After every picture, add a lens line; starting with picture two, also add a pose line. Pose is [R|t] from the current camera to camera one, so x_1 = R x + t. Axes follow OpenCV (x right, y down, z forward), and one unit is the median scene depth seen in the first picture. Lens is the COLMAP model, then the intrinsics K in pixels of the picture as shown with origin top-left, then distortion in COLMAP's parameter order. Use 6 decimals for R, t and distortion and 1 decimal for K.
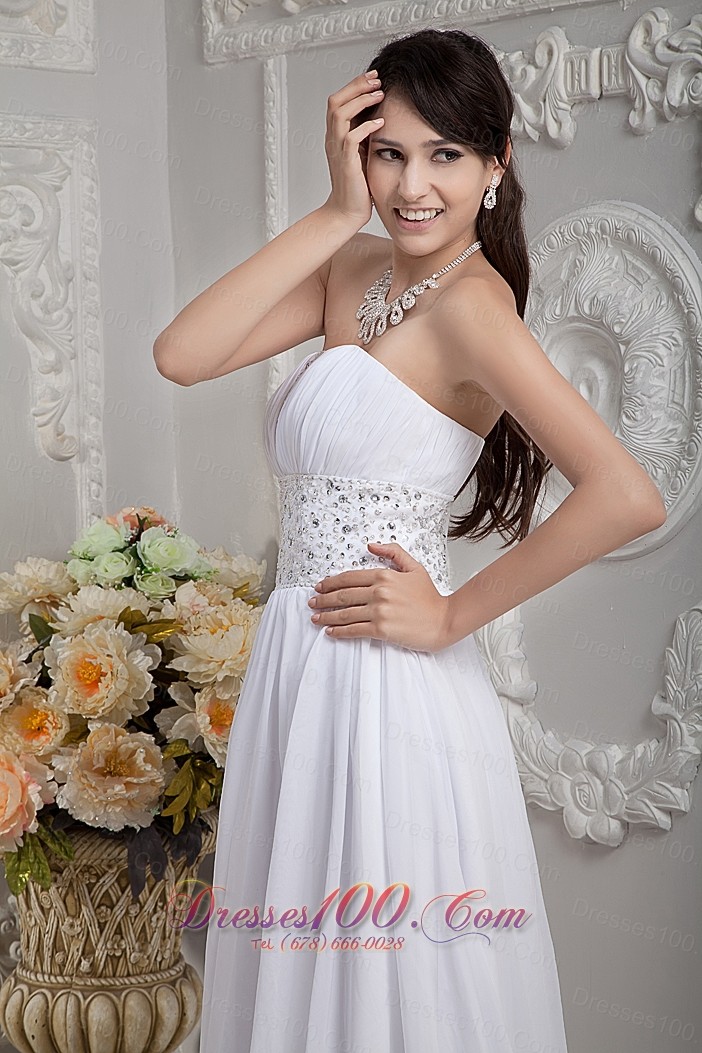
lens RADIAL K [[2698.0, 0, 351.0], [0, 2698.0, 526.5], [0, 0, 1]] dist [0.541502, -0.165289]
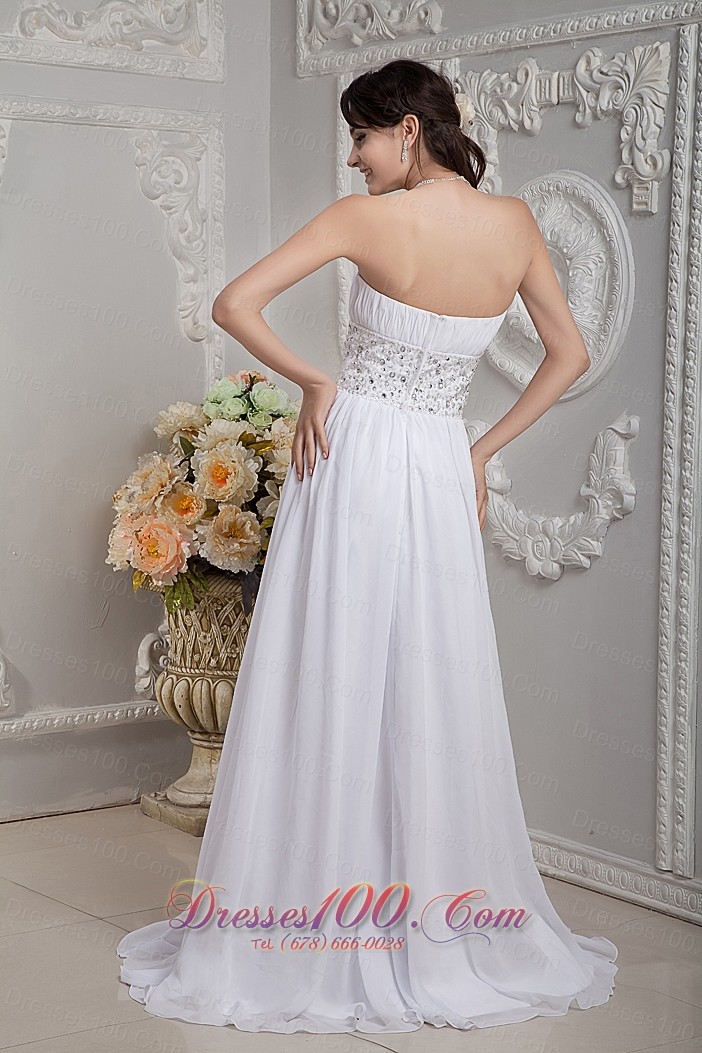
lens RADIAL K [[2302.1, 0, 351.0], [0, 2302.1, 526.5], [0, 0, 1]] dist [0.400827, 0.126584]
pose [[0.999797, 0.020115, 0.001242, -0.021908], [-0.020137, 0.999574, 0.021150, 0.053566], [-0.000816, -0.021171, 0.999776, -0.308921]]
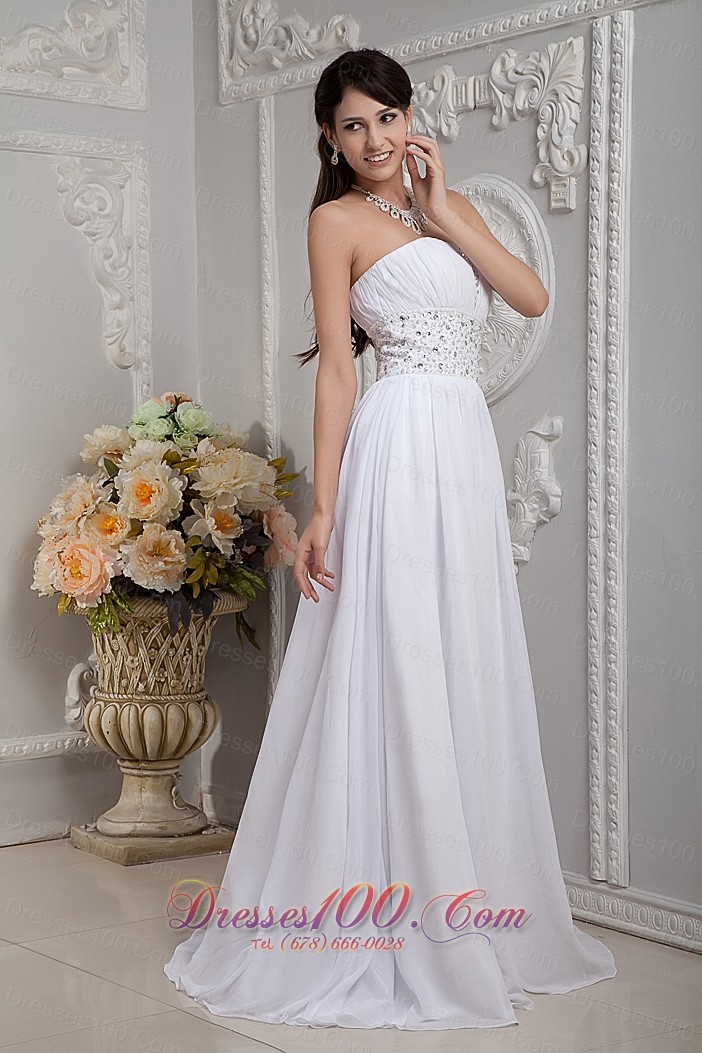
lens RADIAL K [[2138.6, 0, 351.0], [0, 2138.6, 526.5], [0, 0, 1]] dist [0.333739, 0.176428]
pose [[0.999913, 0.002949, 0.012867, 0.004557], [-0.002576, 0.999580, -0.028872, 0.104948], [-0.012946, 0.028836, 0.999500, -0.202781]]
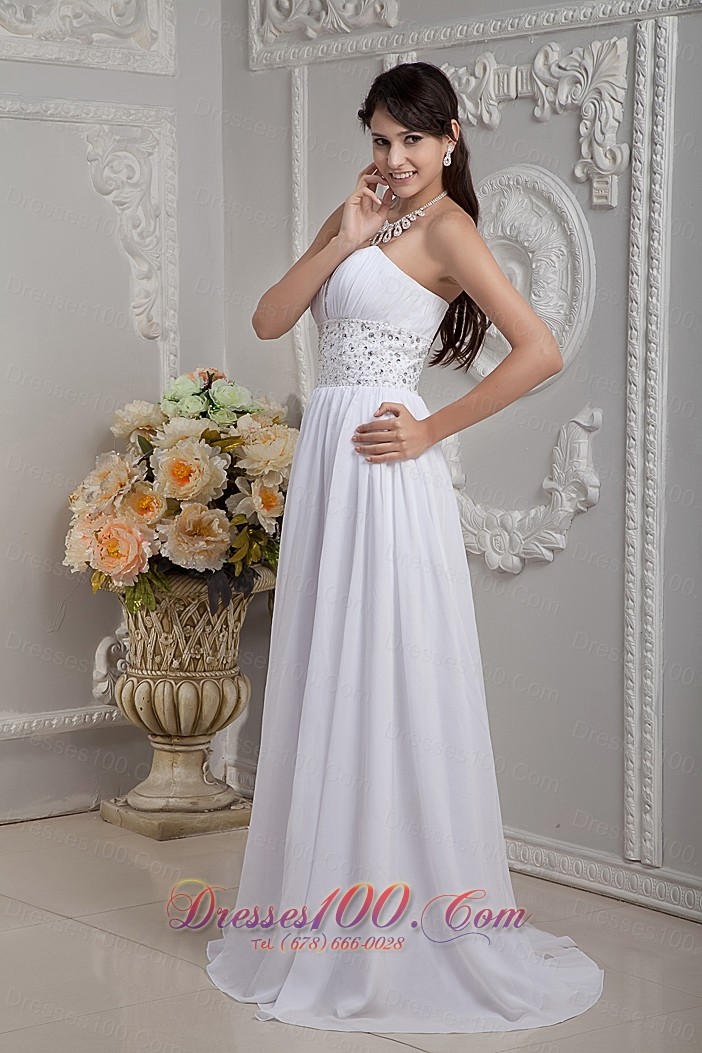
lens RADIAL K [[2515.3, 0, 351.0], [0, 2515.3, 526.5], [0, 0, 1]] dist [0.482873, 0.028391]
pose [[0.999502, 0.007346, 0.030697, -0.042177], [-0.007794, 0.999865, 0.014491, 0.061772], [-0.030587, -0.014723, 0.999424, -0.416225]]
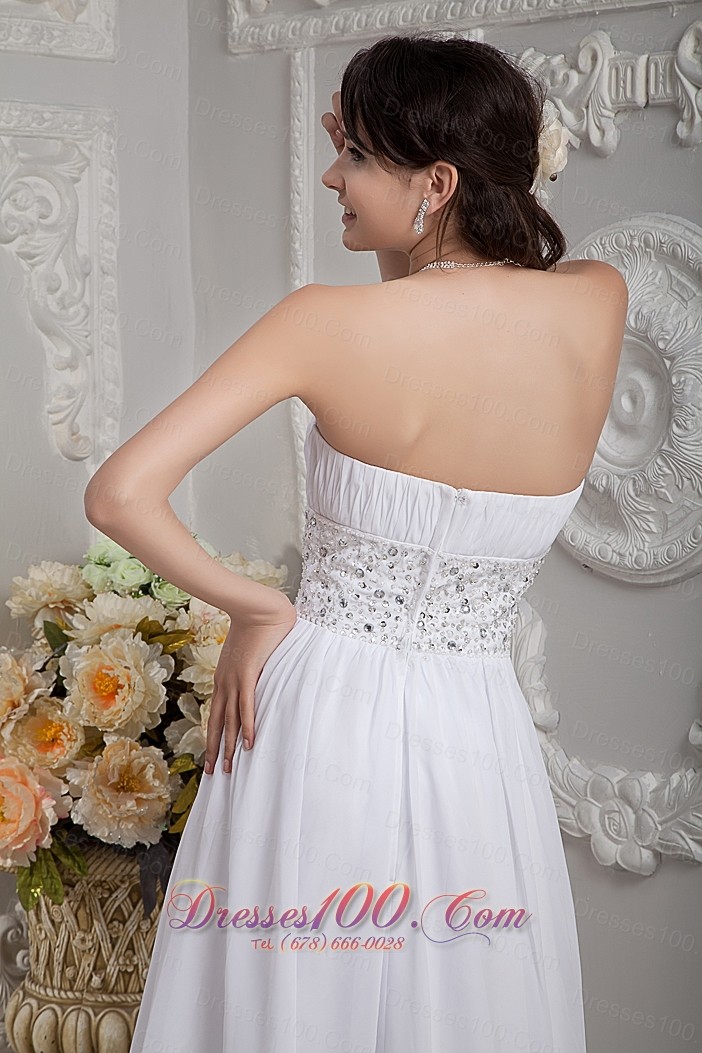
lens RADIAL K [[2698.0, 0, 351.0], [0, 2698.0, 526.5], [0, 0, 1]] dist [0.541502, -0.165289]
pose [[0.999840, 0.015019, 0.009703, -0.018177], [-0.015215, 0.999676, 0.020422, -0.023291], [-0.009393, -0.020567, 0.999744, 0.025453]]
